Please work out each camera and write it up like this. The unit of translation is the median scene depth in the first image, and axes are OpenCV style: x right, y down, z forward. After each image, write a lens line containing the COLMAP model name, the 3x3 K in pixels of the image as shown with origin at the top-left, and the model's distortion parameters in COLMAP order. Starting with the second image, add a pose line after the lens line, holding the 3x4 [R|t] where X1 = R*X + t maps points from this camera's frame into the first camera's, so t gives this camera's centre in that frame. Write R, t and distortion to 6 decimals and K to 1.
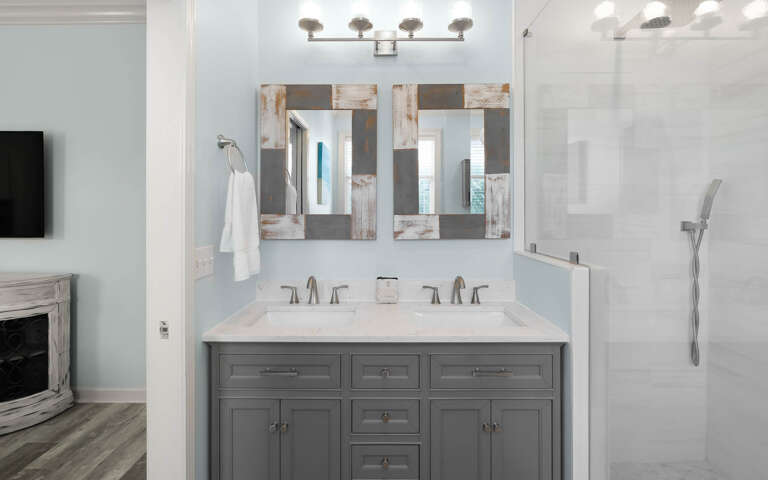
lens RADIAL K [[356.7, 0, 385.5], [0, 356.7, 212.2], [0, 0, 1]] dist [-0.001499, -0.000280]
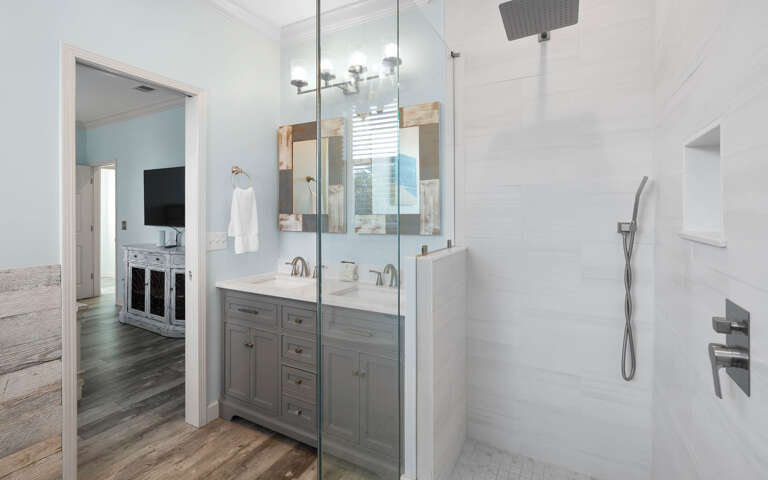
lens RADIAL K [[356.7, 0, 385.5], [0, 356.7, 212.2], [0, 0, 1]] dist [-0.001499, -0.000280]
pose [[0.879841, -0.000385, -0.475267, 0.747233], [-0.000799, 0.999997, -0.002290, 0.001682], [0.475267, 0.002394, 0.879838, -0.099866]]
